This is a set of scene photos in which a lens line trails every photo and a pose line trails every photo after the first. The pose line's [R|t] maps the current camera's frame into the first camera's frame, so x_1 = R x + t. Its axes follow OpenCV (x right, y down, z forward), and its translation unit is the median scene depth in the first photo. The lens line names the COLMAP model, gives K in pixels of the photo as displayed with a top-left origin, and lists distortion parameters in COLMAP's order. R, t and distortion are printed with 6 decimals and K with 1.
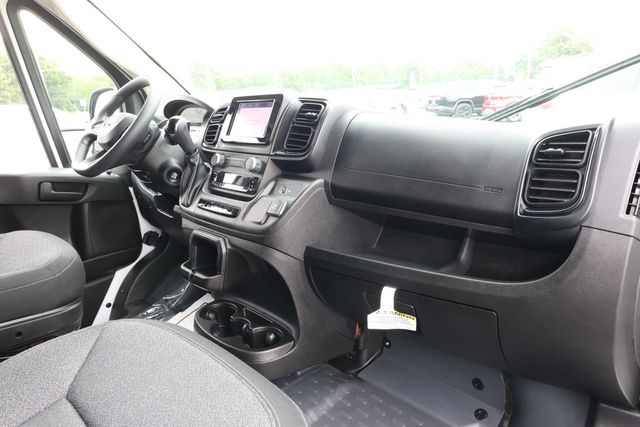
lens RADIAL K [[446.3, 0, 319.5], [0, 446.3, 211.3], [0, 0, 1]] dist [-0.002441, -0.001485]
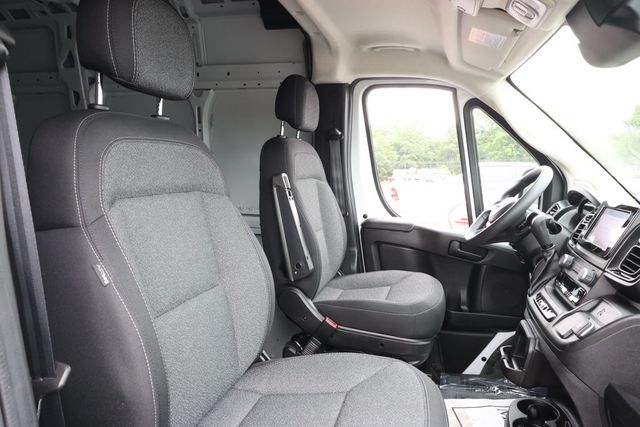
lens RADIAL K [[446.3, 0, 319.5], [0, 446.3, 214.8], [0, 0, 1]] dist [-0.002441, -0.001485]
pose [[0.506761, 0.164234, -0.846298, 0.320396], [-0.257985, 0.965588, 0.032903, -0.106812], [0.822579, 0.201658, 0.531693, 0.009611]]
